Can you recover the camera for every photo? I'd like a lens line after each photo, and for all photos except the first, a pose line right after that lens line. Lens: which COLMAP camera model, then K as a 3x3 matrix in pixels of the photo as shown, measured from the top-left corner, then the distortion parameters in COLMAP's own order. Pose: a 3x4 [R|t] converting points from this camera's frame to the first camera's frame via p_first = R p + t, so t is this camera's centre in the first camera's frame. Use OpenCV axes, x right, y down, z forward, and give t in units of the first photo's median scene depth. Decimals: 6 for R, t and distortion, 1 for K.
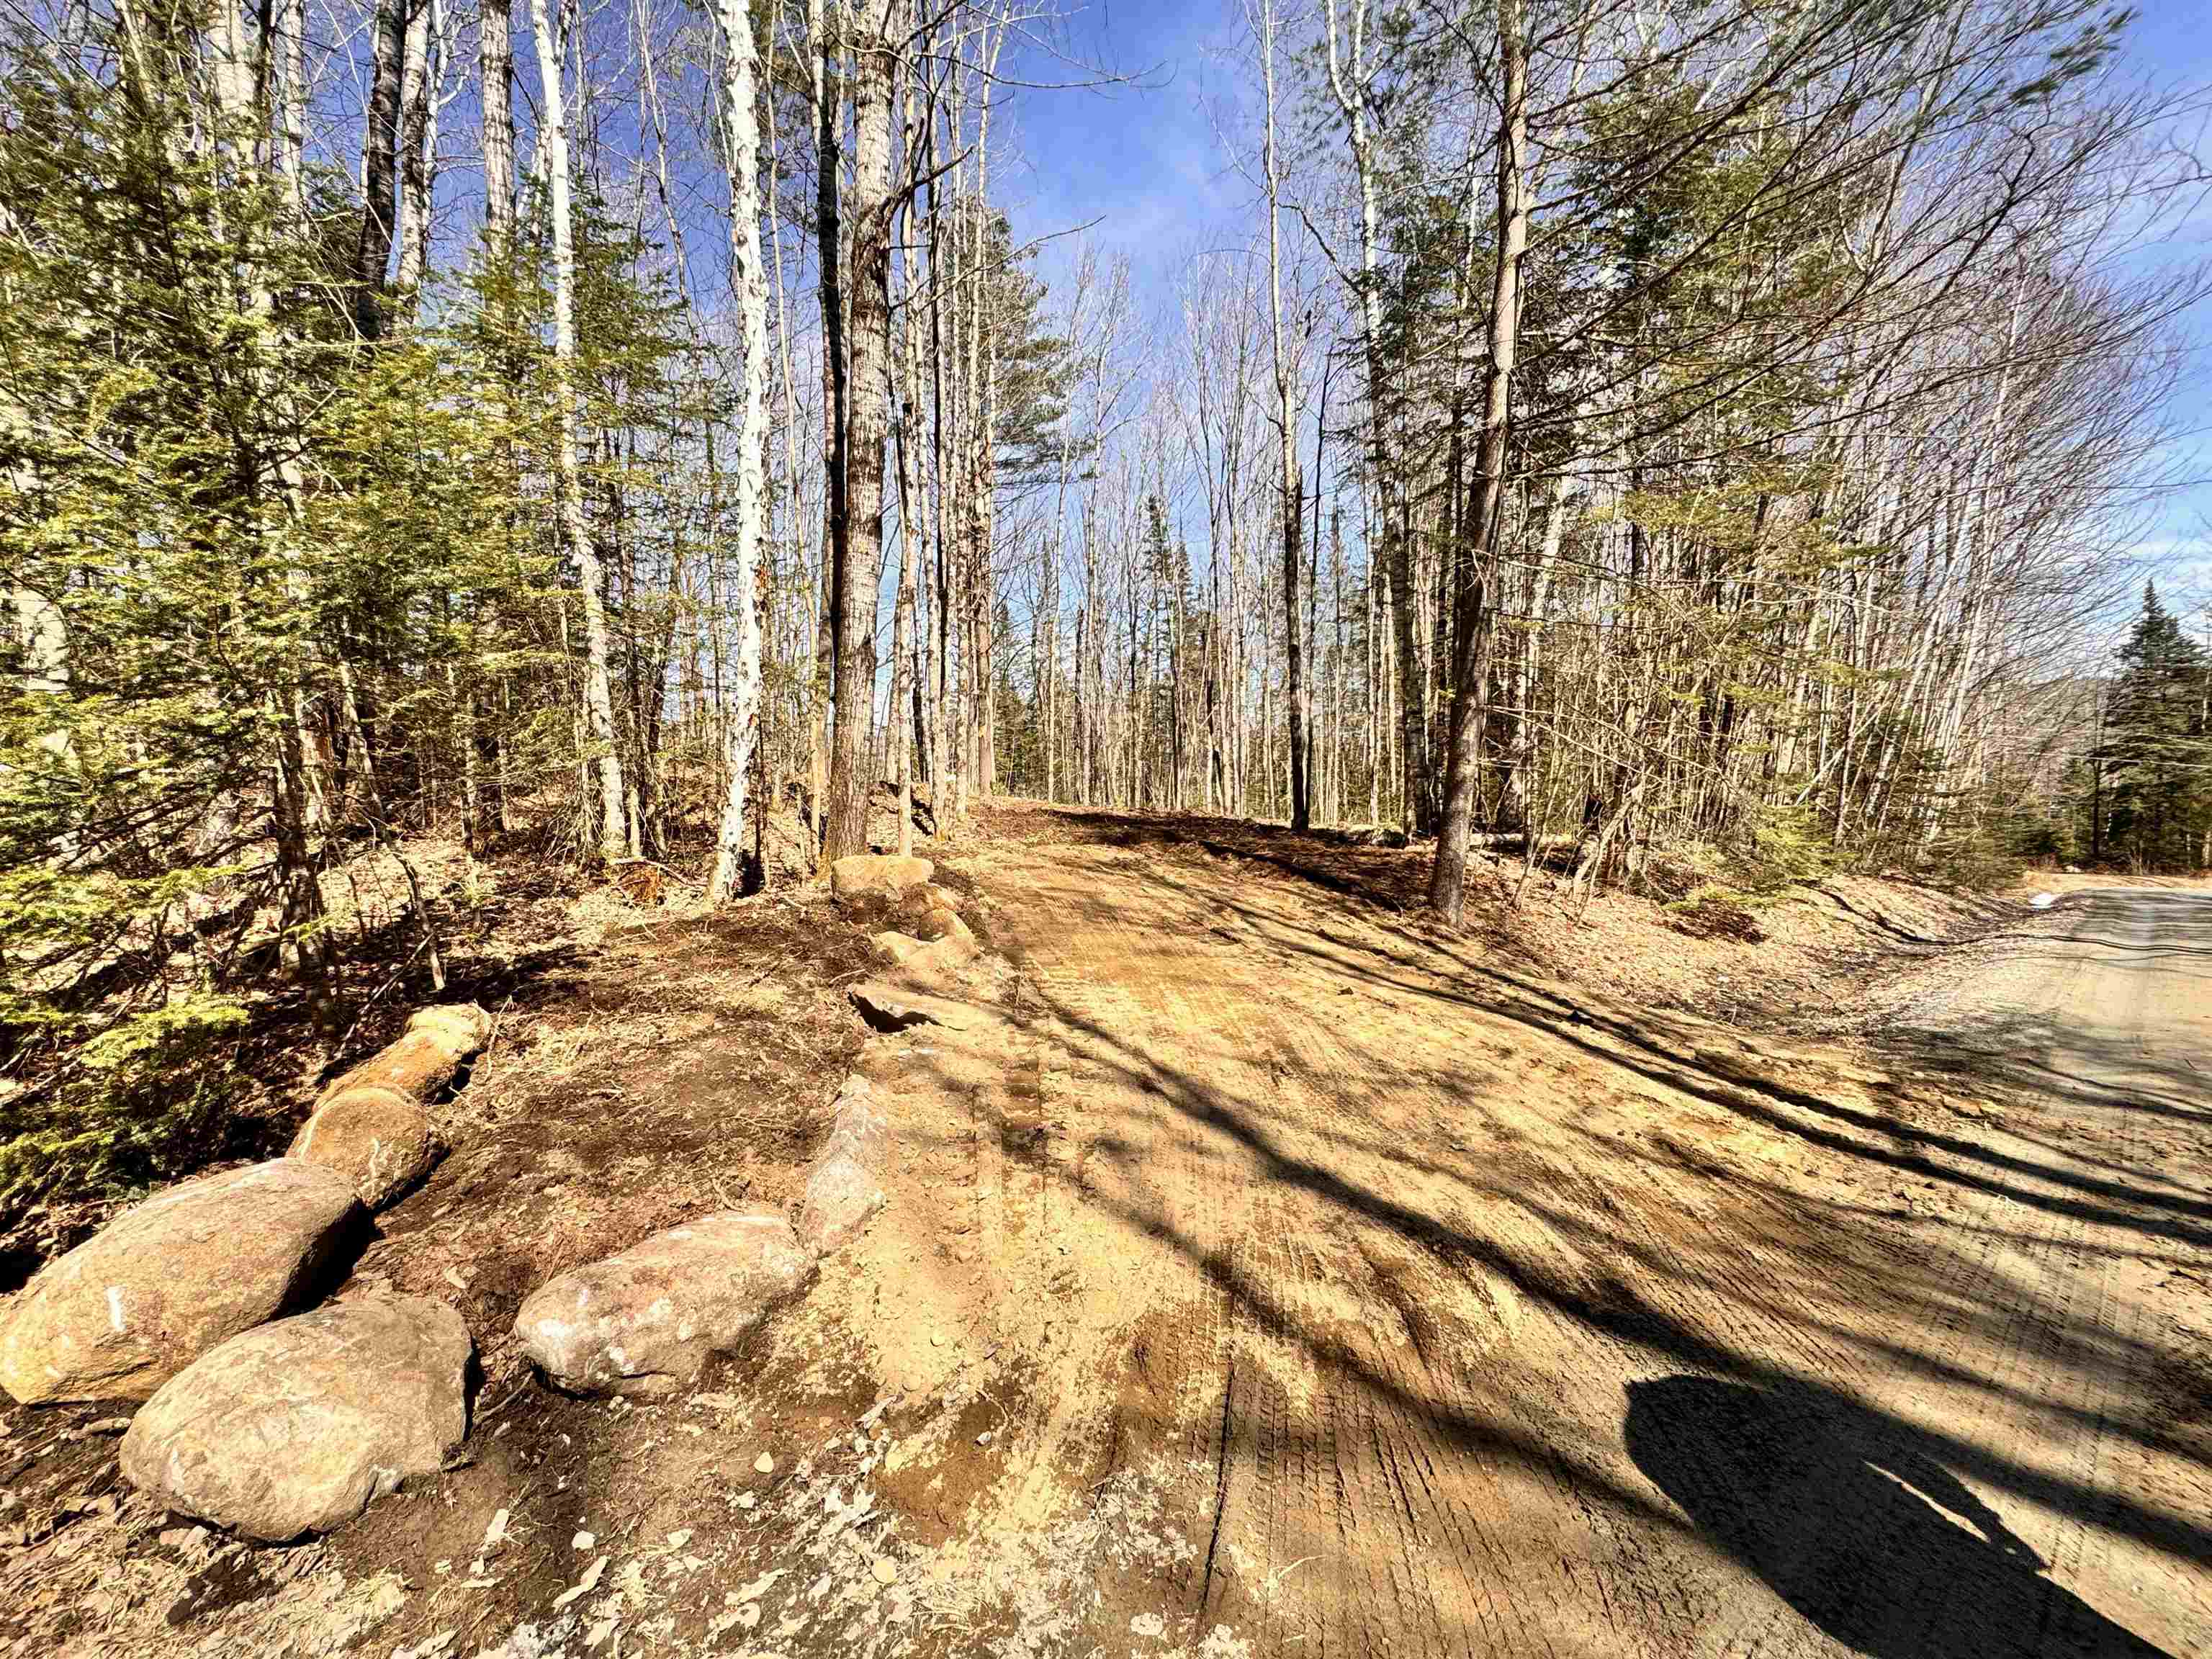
lens RADIAL K [[884.5, 0, 1109.9], [0, 884.5, 827.7], [0, 0, 1]] dist [0.003327, -0.000416]
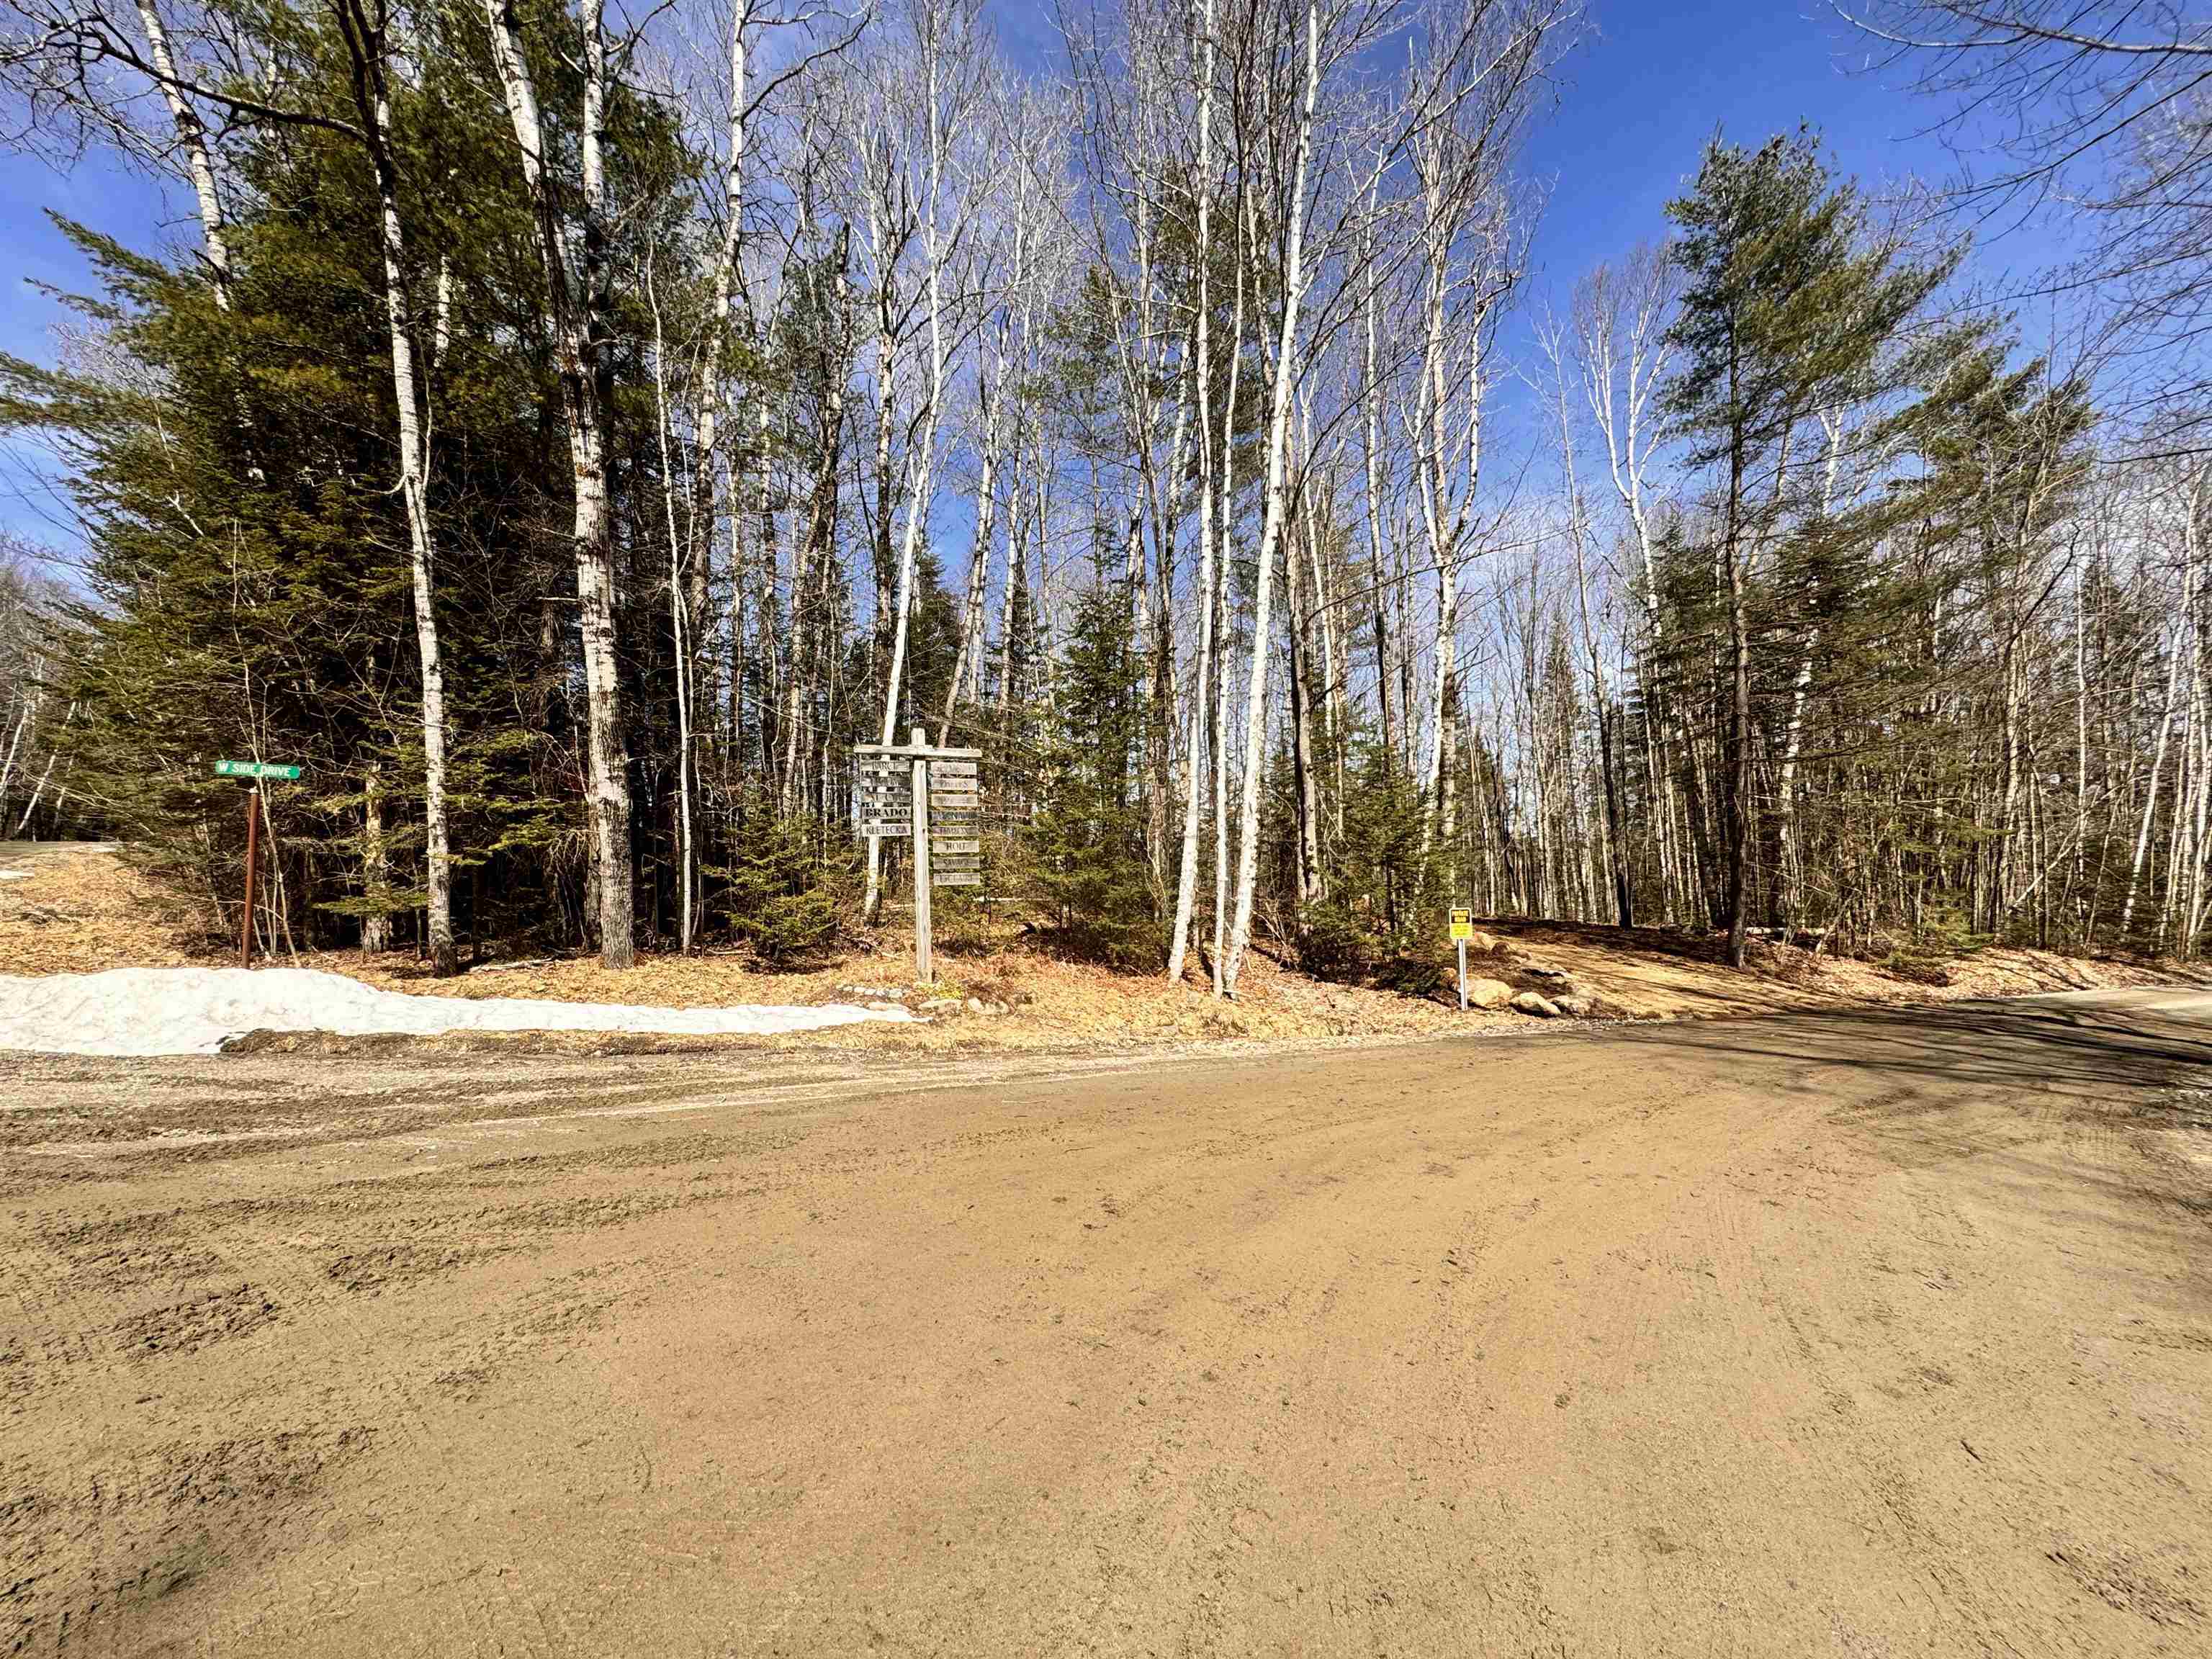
lens RADIAL K [[884.5, 0, 1097.4], [0, 884.5, 838.6], [0, 0, 1]] dist [0.003327, -0.000416]
pose [[0.965077, -0.037125, -0.259323, -0.465802], [0.006378, 0.992944, -0.118415, 0.039359], [0.261889, 0.112626, 0.958504, -1.279649]]
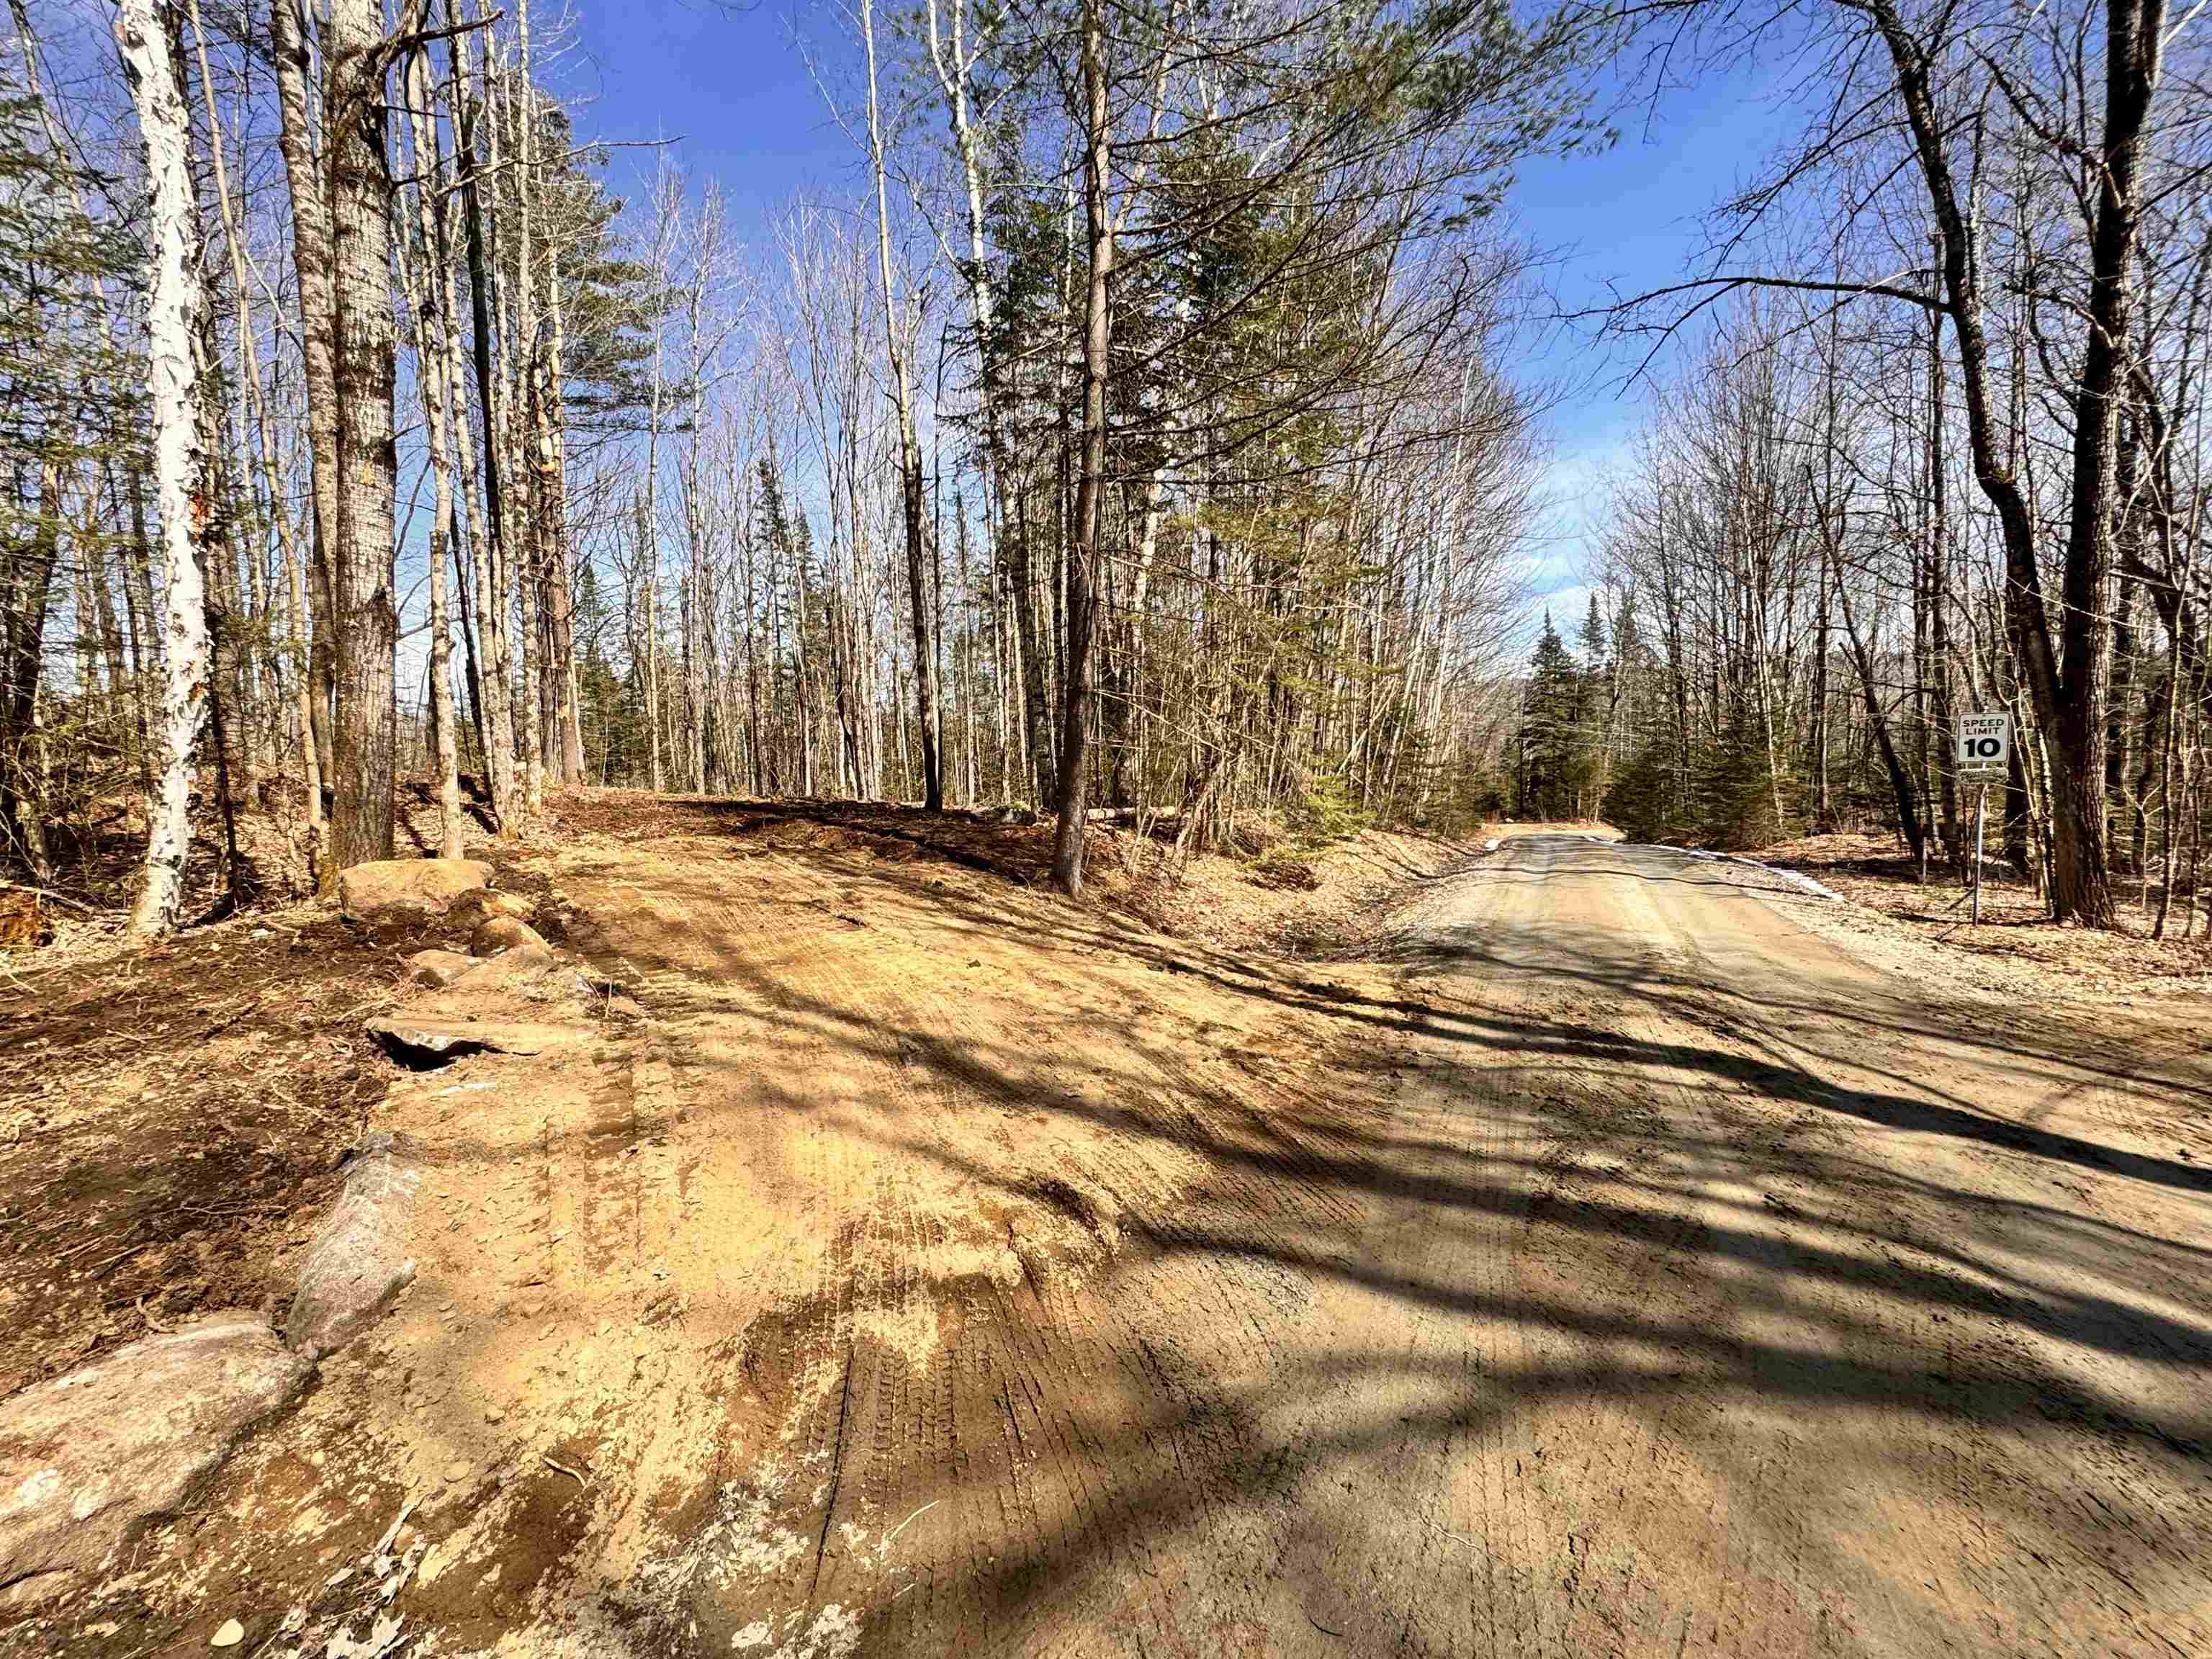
lens RADIAL K [[884.5, 0, 1109.3], [0, 884.5, 826.3], [0, 0, 1]] dist [0.003327, -0.000416]
pose [[0.920253, -0.043516, 0.388896, 0.010978], [0.037036, 0.999022, 0.024148, 0.003503], [-0.389566, -0.007819, 0.920965, -0.003842]]
